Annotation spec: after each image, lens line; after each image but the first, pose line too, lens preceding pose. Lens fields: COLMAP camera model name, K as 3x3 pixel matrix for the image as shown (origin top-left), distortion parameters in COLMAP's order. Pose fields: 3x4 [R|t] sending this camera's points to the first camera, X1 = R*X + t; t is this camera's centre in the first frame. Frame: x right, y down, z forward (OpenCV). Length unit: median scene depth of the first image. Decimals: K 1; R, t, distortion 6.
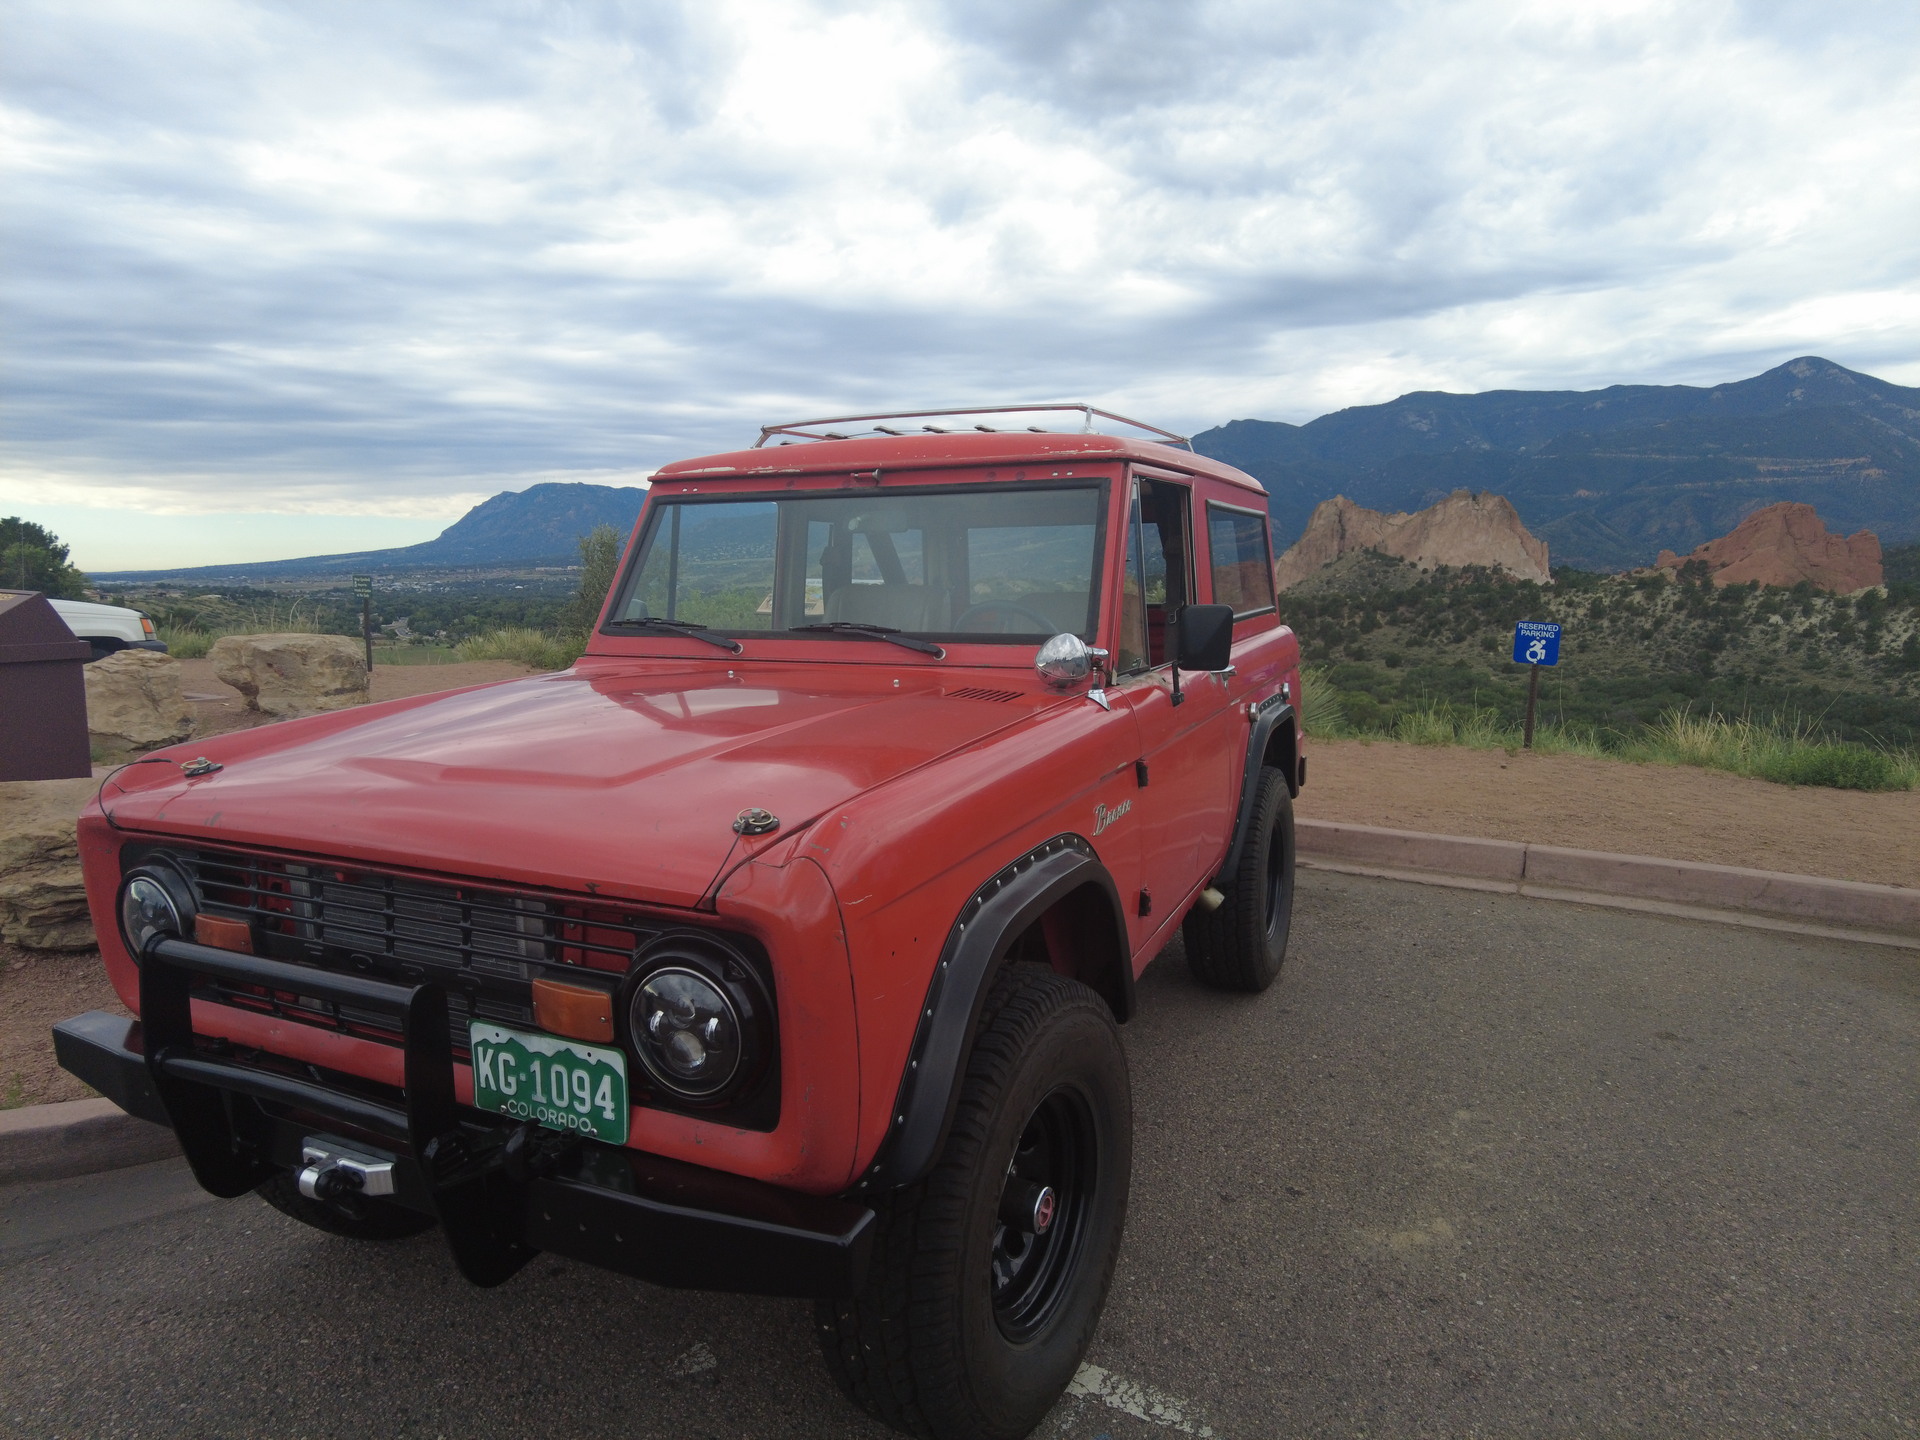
lens RADIAL K [[1160.3, 0, 970.9], [0, 1160.3, 712.0], [0, 0, 1]] dist [-0.030862, -0.005089]
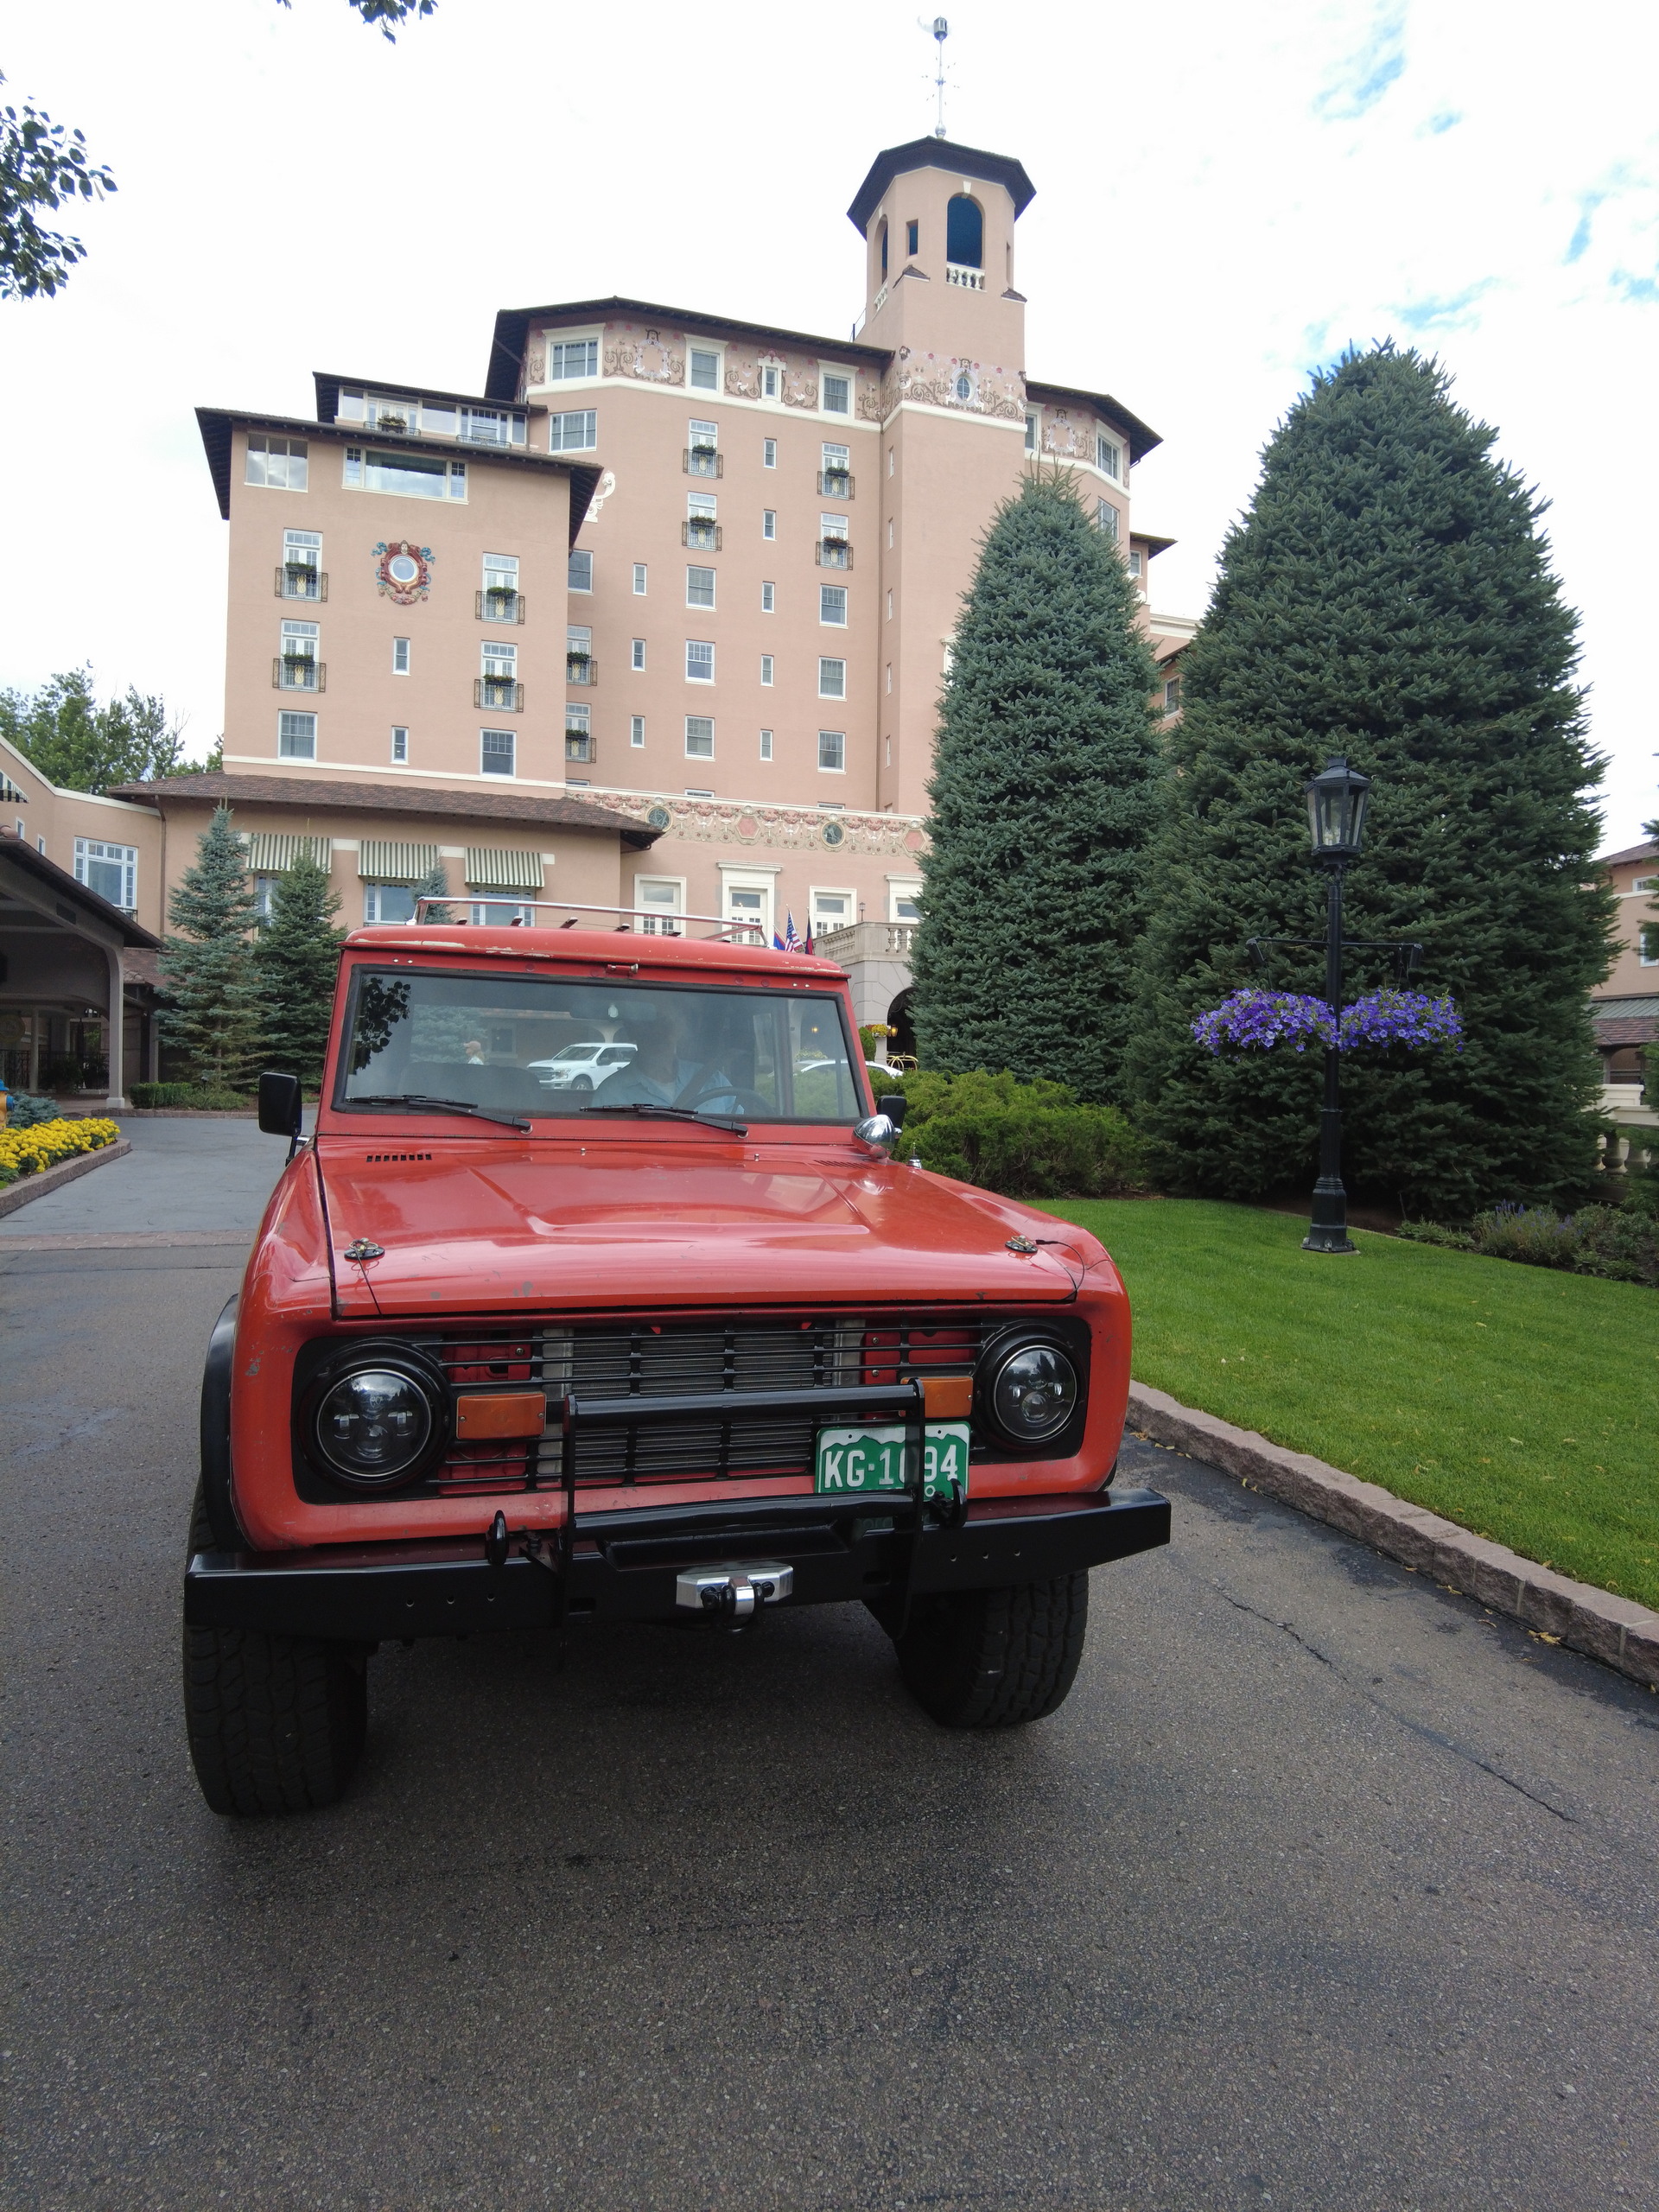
lens RADIAL K [[1336.7, 0, 830.8], [0, 1336.7, 1103.5], [0, 0, 1]] dist [-0.030862, -0.005089]
pose [[0.736905, 0.021291, 0.675661, -0.443550], [0.036494, 0.996793, -0.071212, 0.008925], [-0.675010, 0.077134, 0.733765, -0.016349]]
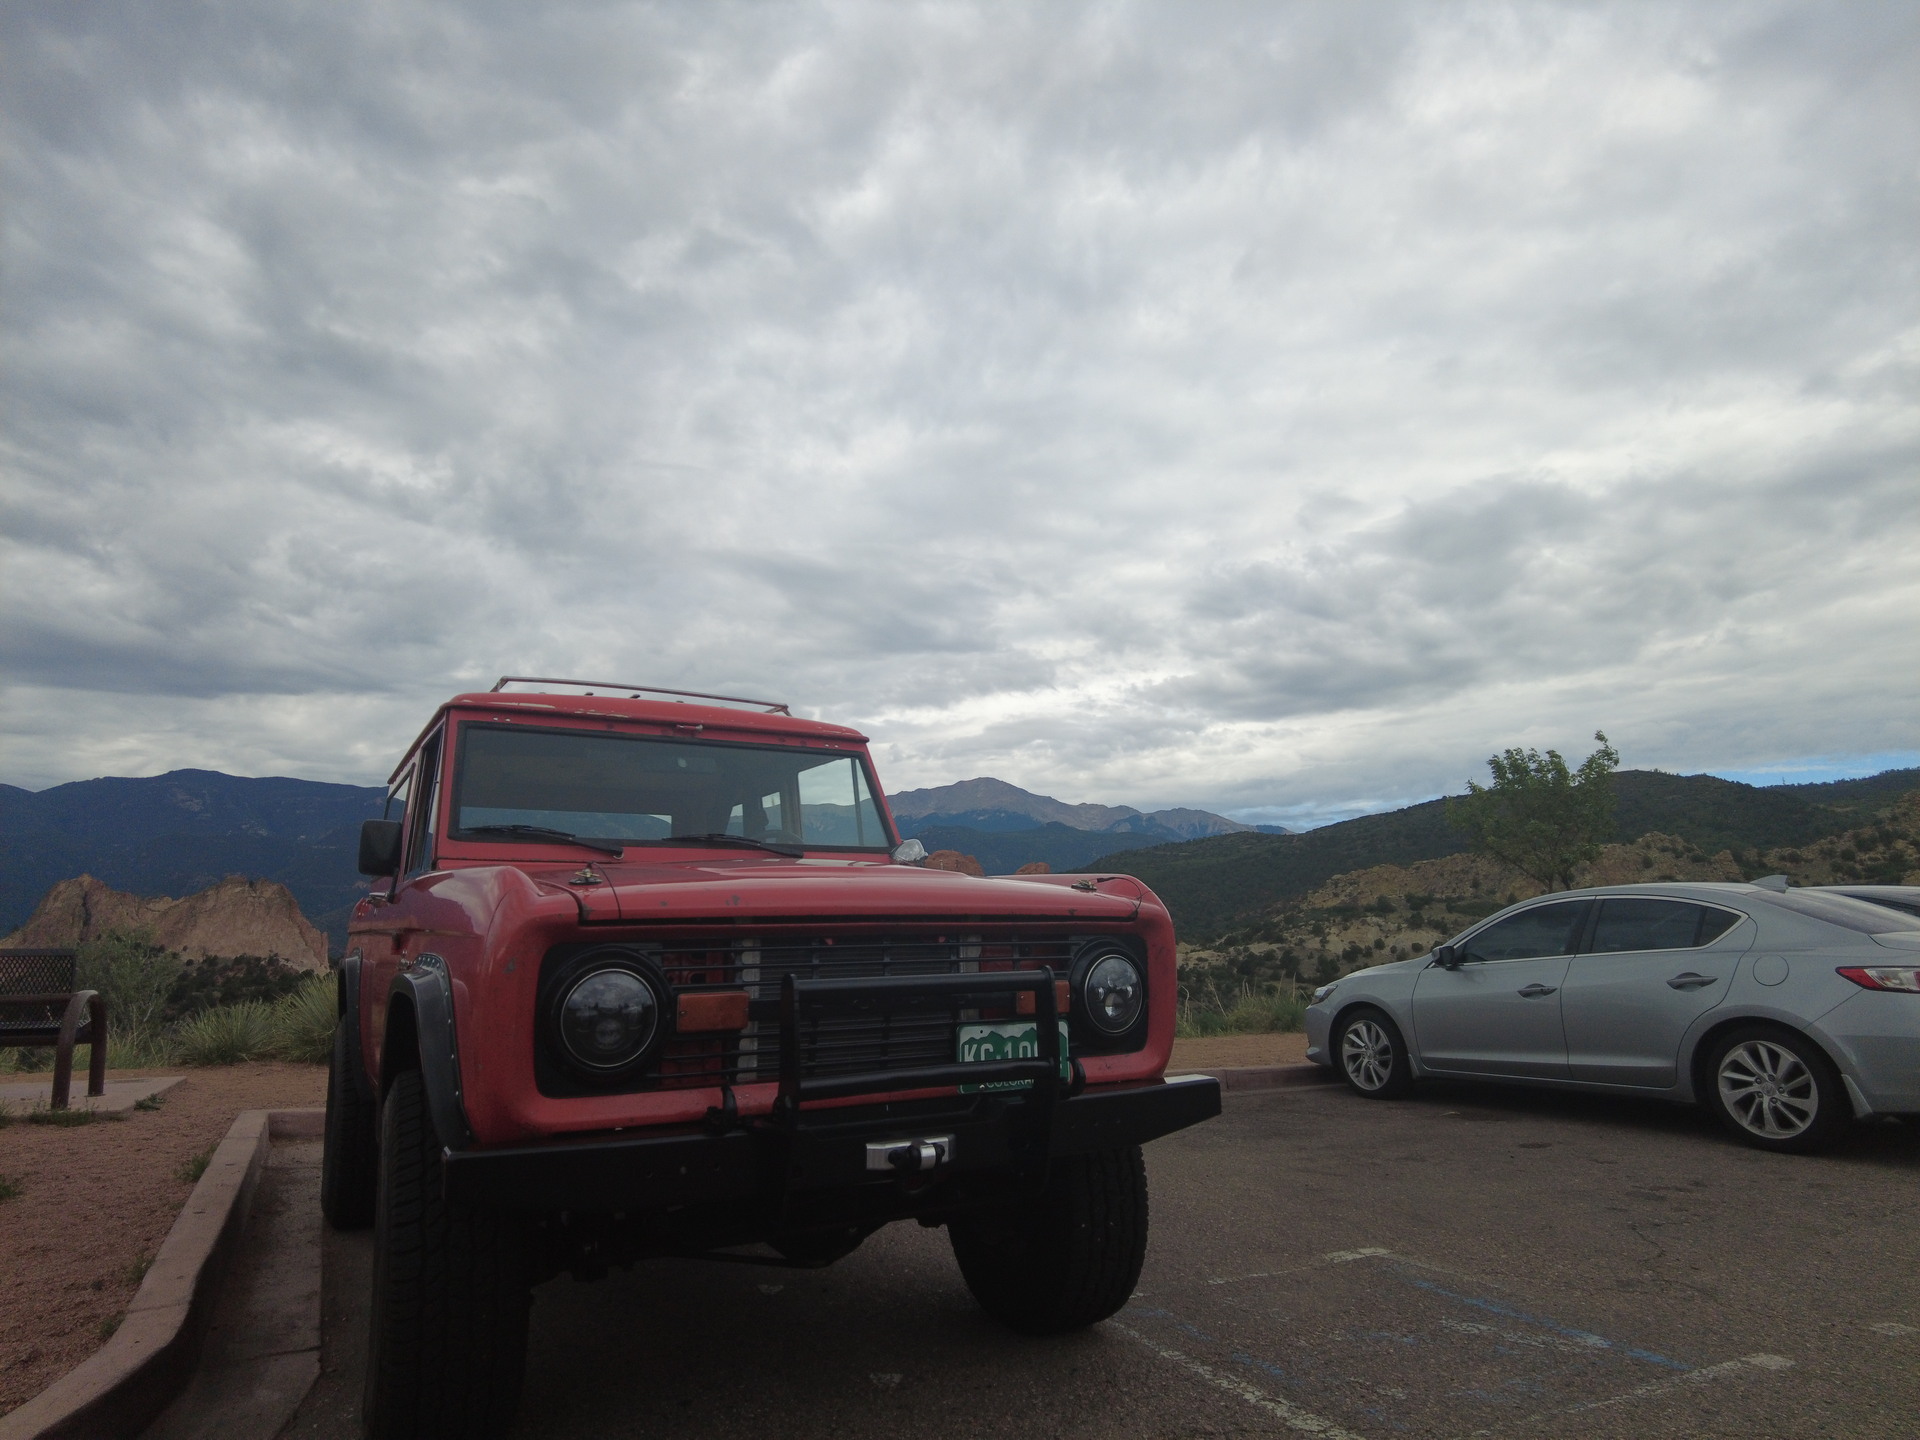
lens RADIAL K [[1160.3, 0, 953.8], [0, 1160.3, 700.3], [0, 0, 1]] dist [-0.030862, -0.005089]
pose [[0.572036, 0.172730, 0.801835, -0.543729], [0.111798, 0.952033, -0.284843, 0.093987], [-0.812574, 0.252584, 0.525286, 0.043528]]
